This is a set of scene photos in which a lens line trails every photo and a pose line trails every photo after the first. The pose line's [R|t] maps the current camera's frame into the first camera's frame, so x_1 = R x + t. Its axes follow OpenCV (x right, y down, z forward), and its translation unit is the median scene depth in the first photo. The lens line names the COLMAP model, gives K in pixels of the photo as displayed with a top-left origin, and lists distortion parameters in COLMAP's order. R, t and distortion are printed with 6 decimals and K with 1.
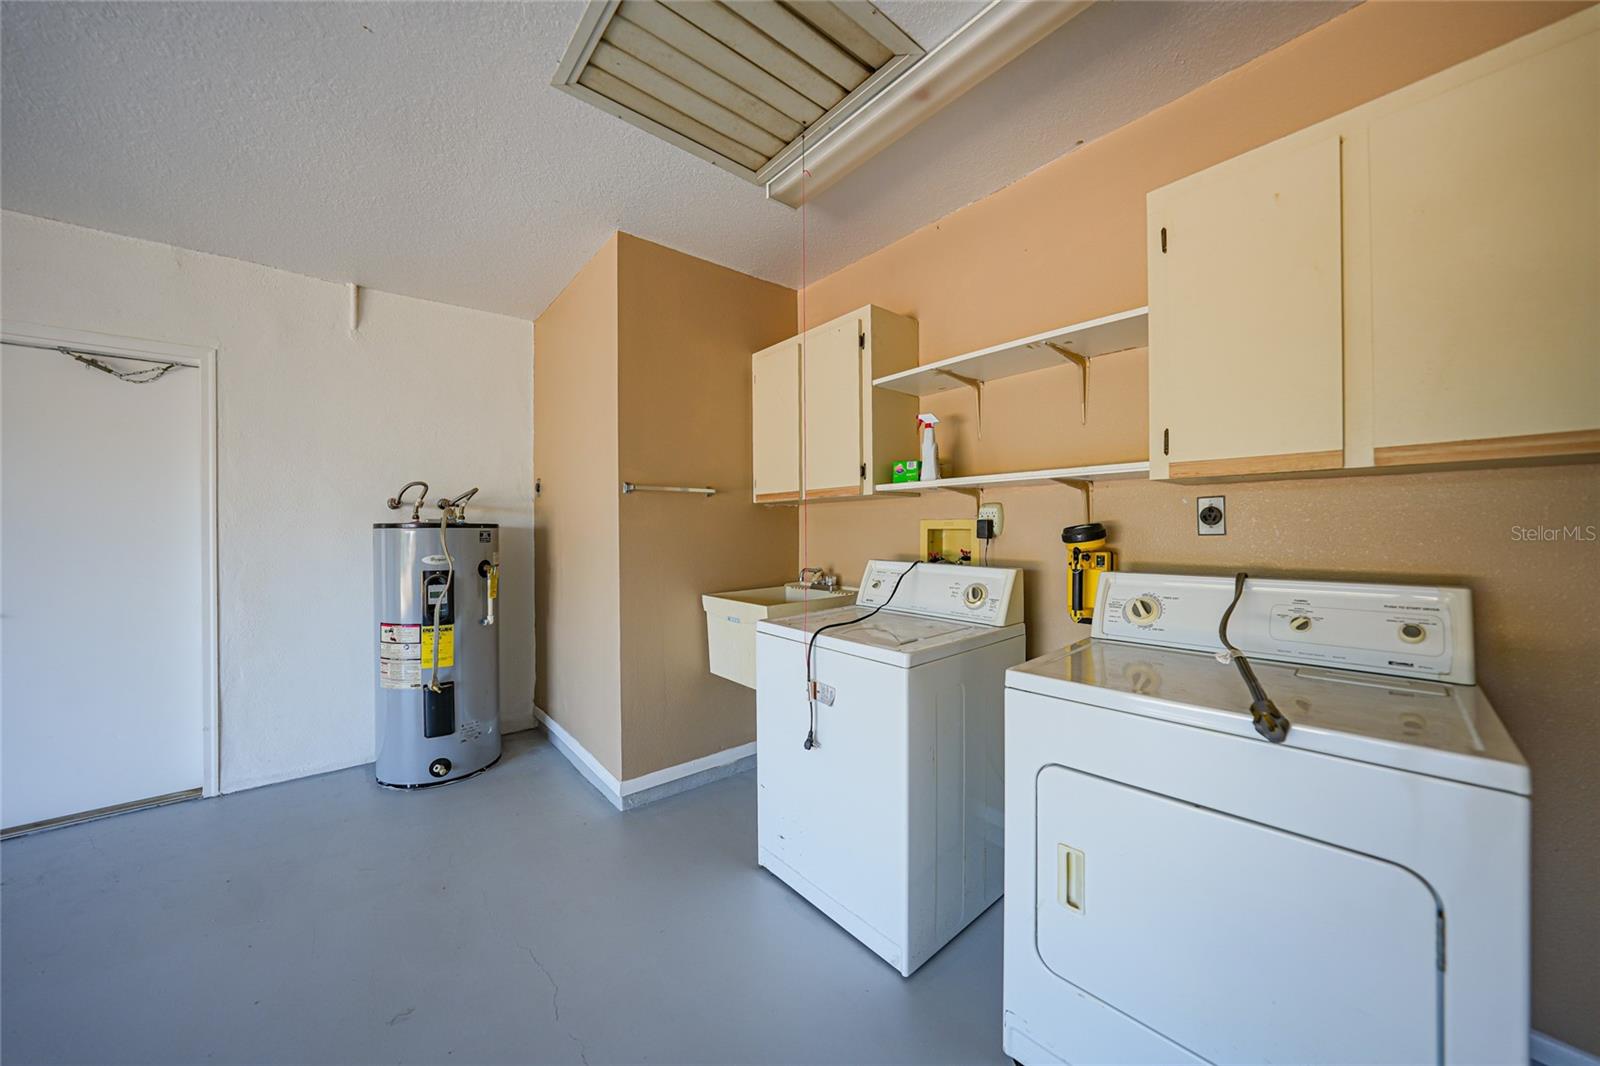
lens RADIAL K [[570.8, 0, 788.9], [0, 570.8, 525.5], [0, 0, 1]] dist [-0.024043, 0.005015]
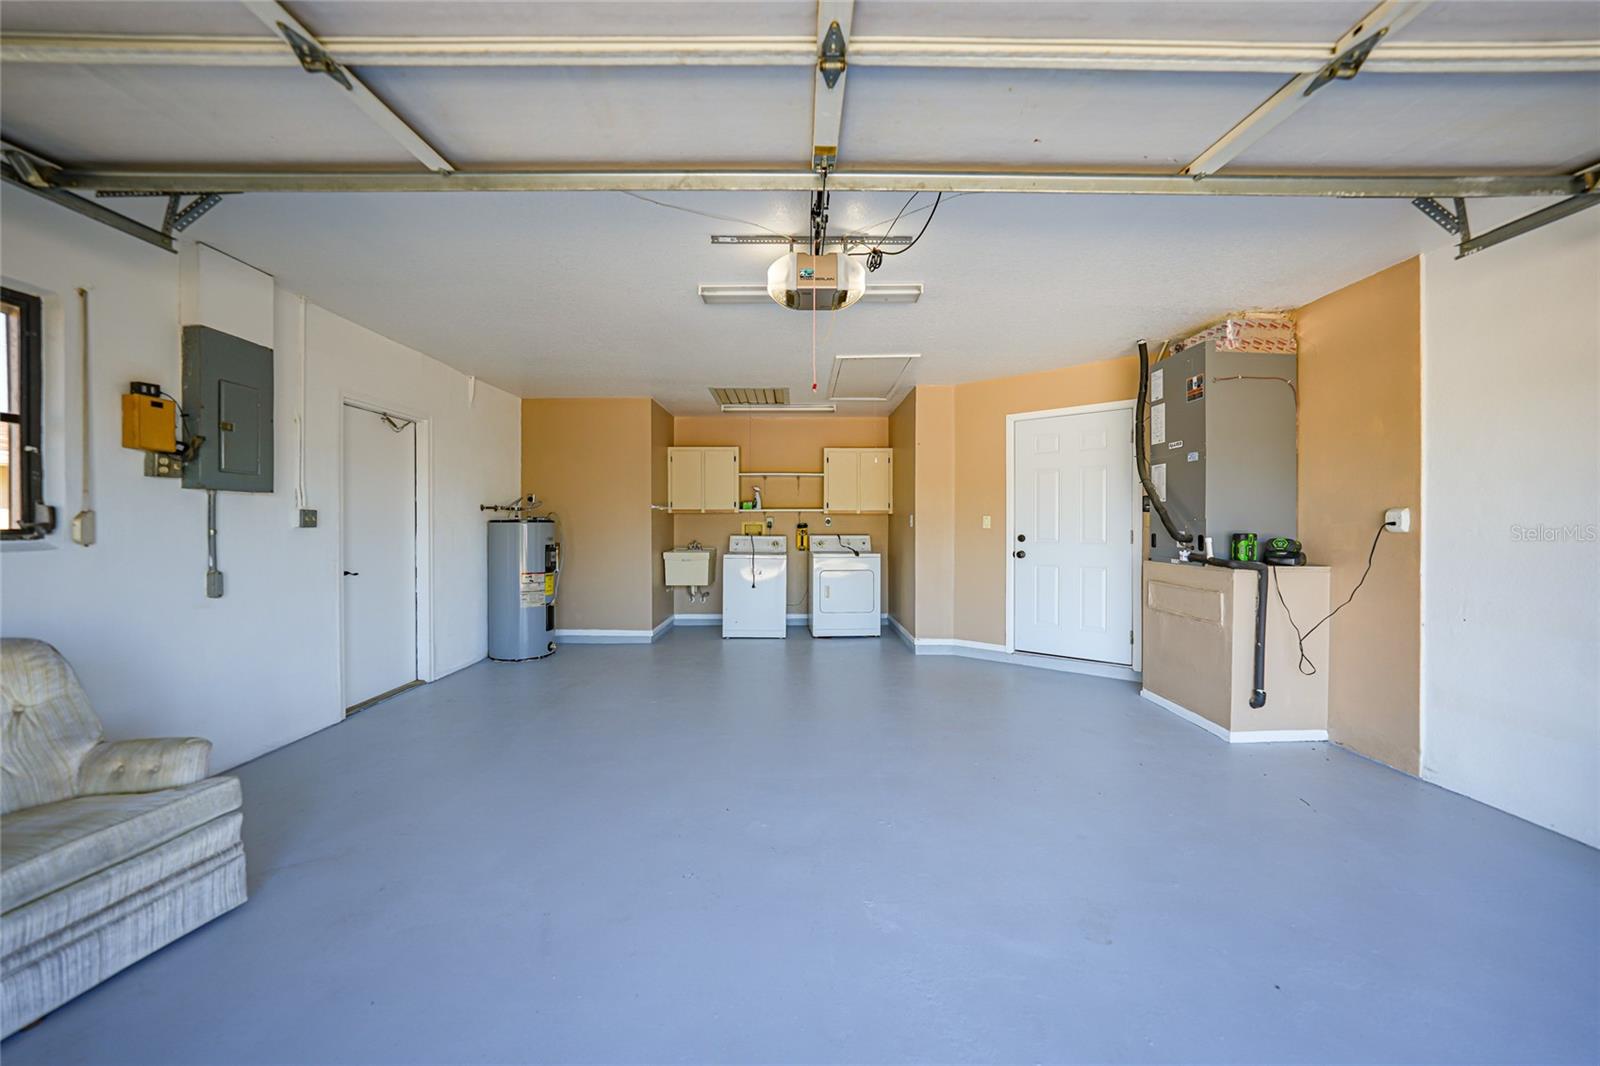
lens RADIAL K [[570.8, 0, 804.6], [0, 570.8, 531.2], [0, 0, 1]] dist [-0.024043, 0.005015]
pose [[0.618946, -0.002852, 0.785428, -2.021566], [-0.010086, 0.999882, 0.011579, 0.003169], [-0.785369, -0.015089, 0.618845, -1.119424]]
